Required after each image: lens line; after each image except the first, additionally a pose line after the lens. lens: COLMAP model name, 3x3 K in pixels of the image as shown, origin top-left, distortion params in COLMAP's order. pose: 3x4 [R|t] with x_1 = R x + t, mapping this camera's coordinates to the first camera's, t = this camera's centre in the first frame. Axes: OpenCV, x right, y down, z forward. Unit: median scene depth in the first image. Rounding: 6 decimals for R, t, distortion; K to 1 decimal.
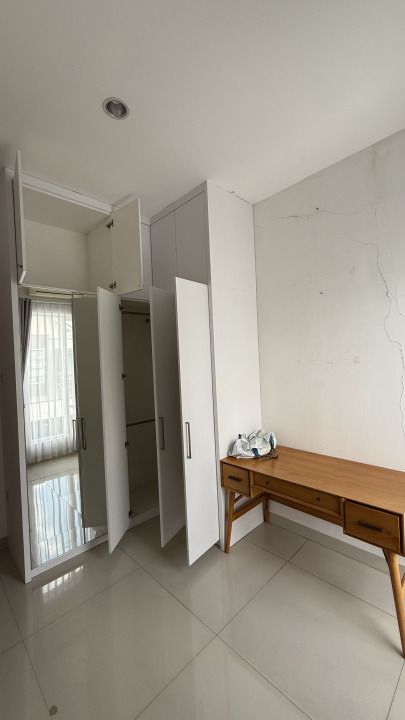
lens RADIAL K [[289.7, 0, 202.5], [0, 289.7, 360.0], [0, 0, 1]] dist [-0.000646, 0.000008]
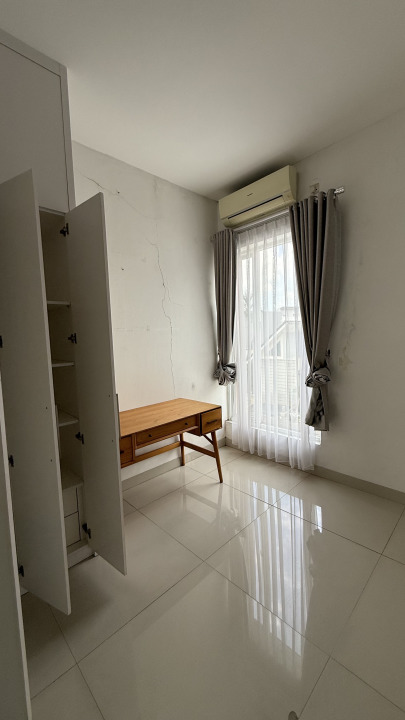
lens RADIAL K [[289.7, 0, 202.5], [0, 289.7, 360.0], [0, 0, 1]] dist [-0.000646, 0.000008]
pose [[-0.002700, -0.028624, 0.999587, -0.806407], [0.057913, 0.997908, 0.028732, 0.123361], [-0.998318, 0.057966, -0.001037, 0.769171]]
